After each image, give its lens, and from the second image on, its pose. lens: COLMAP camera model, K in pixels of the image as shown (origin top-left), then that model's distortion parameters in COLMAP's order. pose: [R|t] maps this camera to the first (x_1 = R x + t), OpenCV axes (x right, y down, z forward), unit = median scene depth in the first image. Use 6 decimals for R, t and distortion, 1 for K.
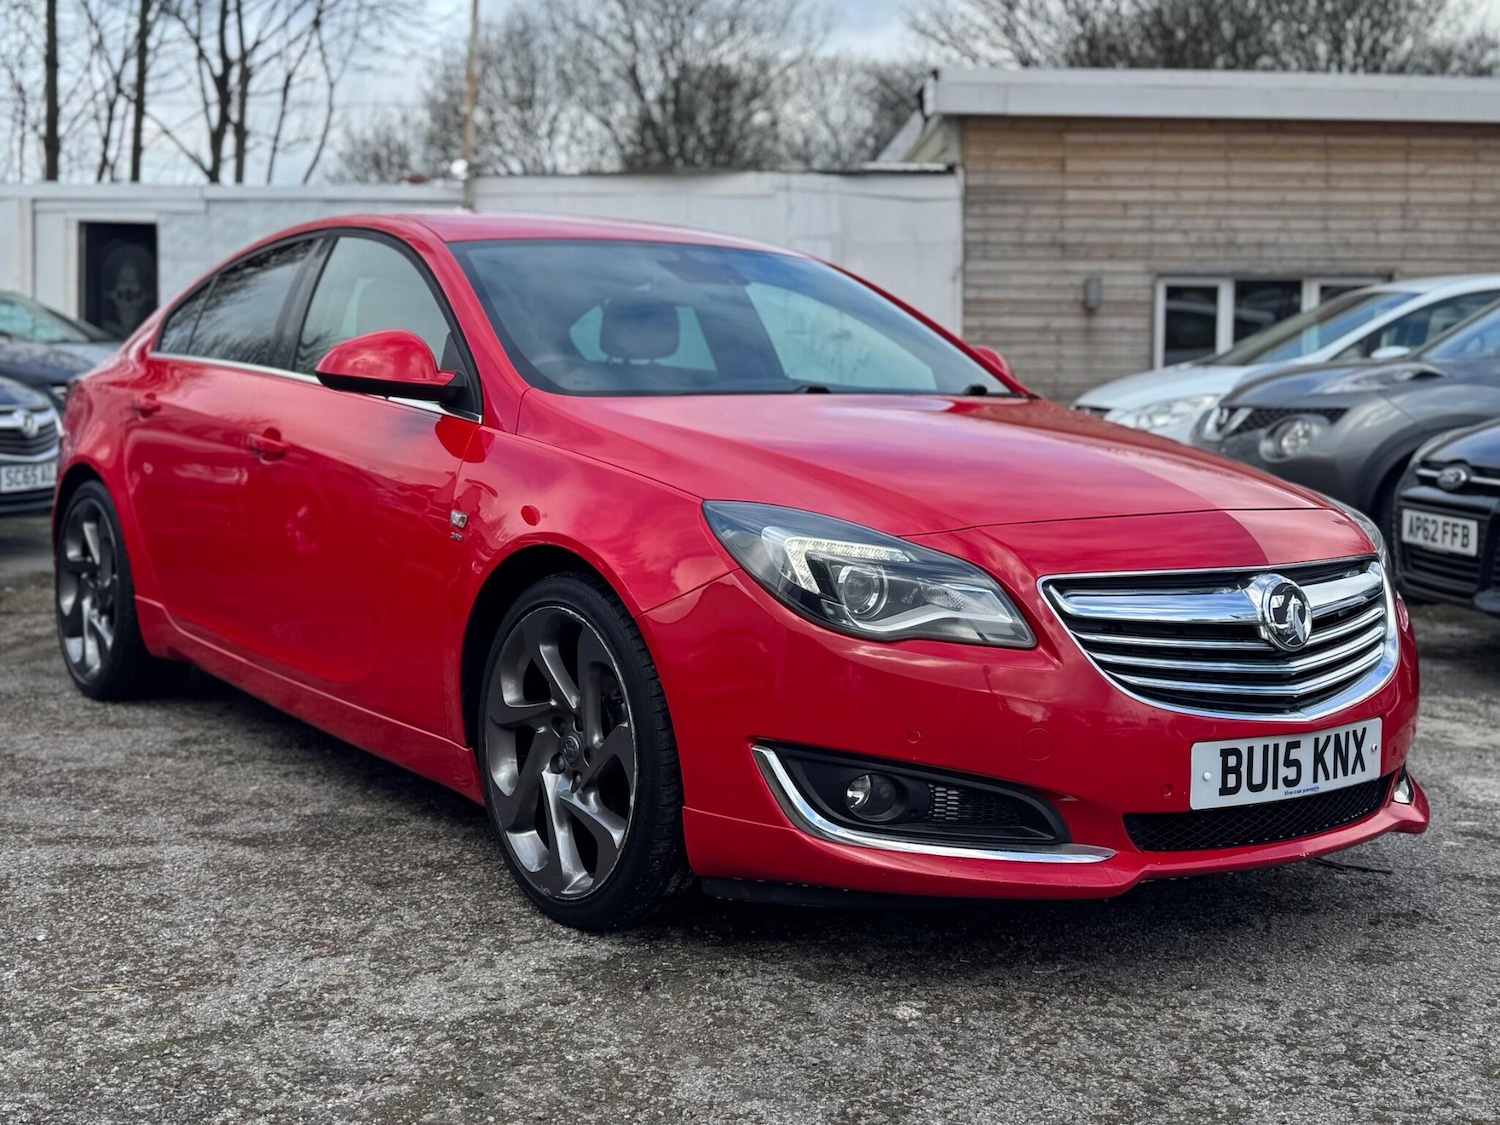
lens RADIAL K [[1844.2, 0, 754.9], [0, 1844.2, 441.6], [0, 0, 1]] dist [0.210088, -0.494387]
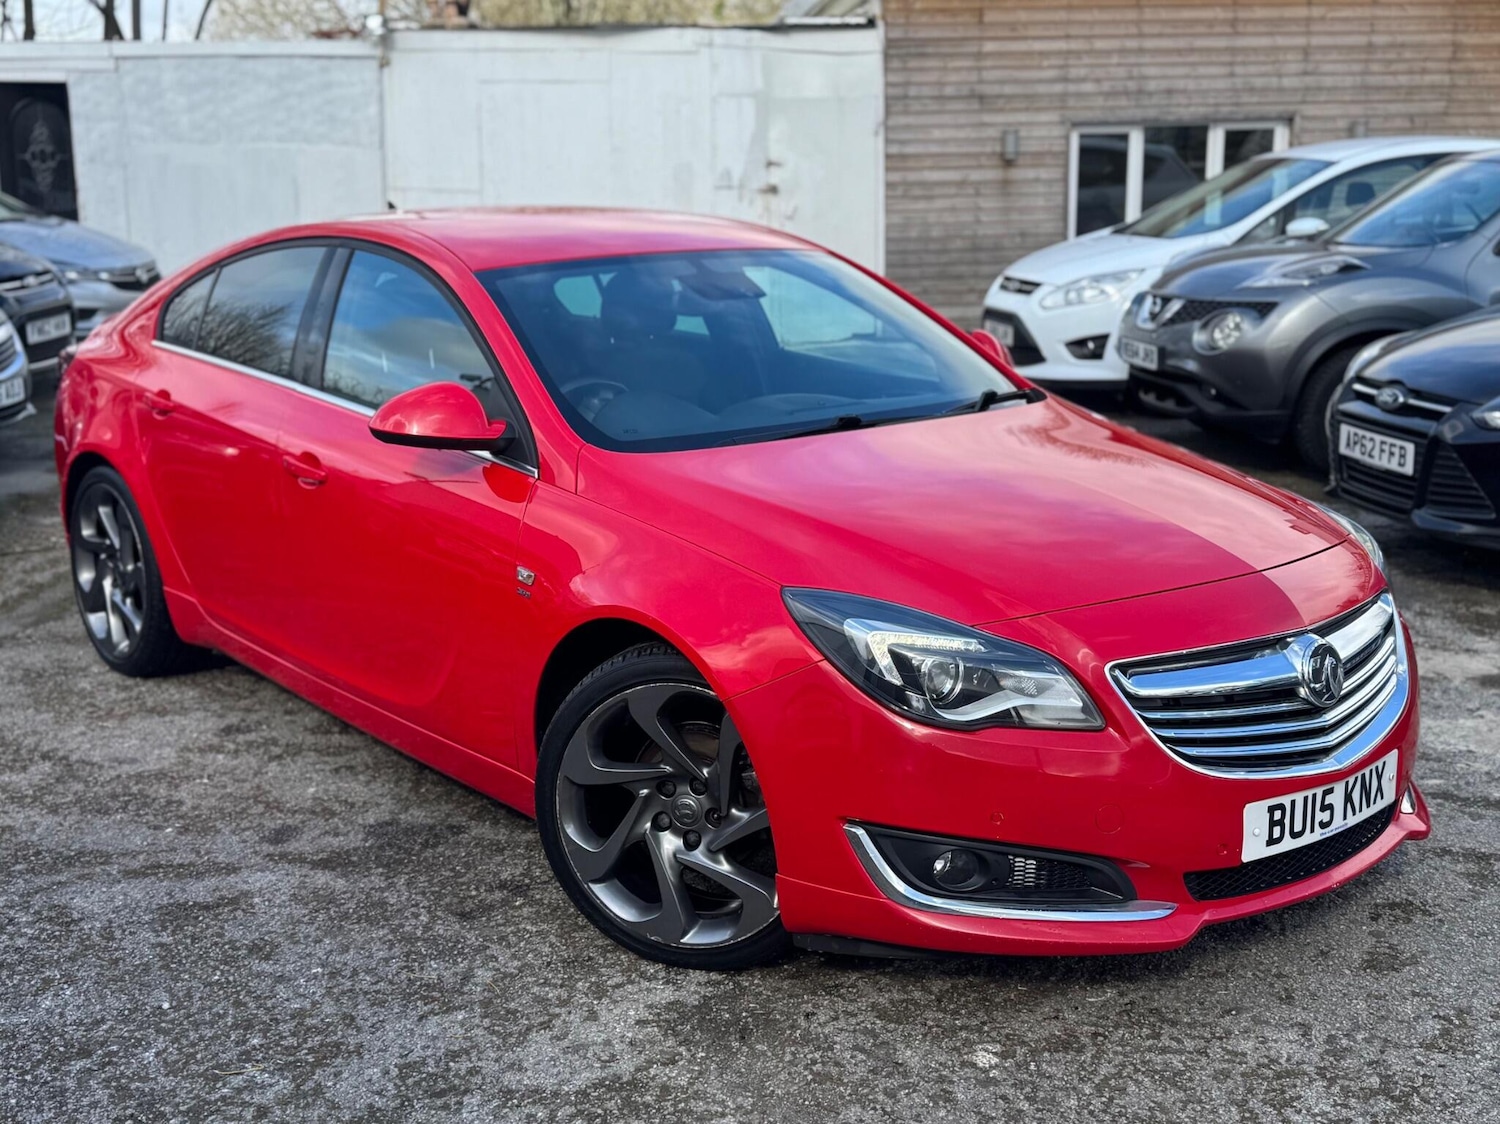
lens RADIAL K [[1778.5, 0, 771.4], [0, 1778.5, 506.4], [0, 0, 1]] dist [0.202592, -0.481416]
pose [[0.997570, -0.033727, 0.060967, -0.079589], [0.024550, 0.989061, 0.145451, -0.141689], [-0.065206, -0.143601, 0.987485, 0.000546]]
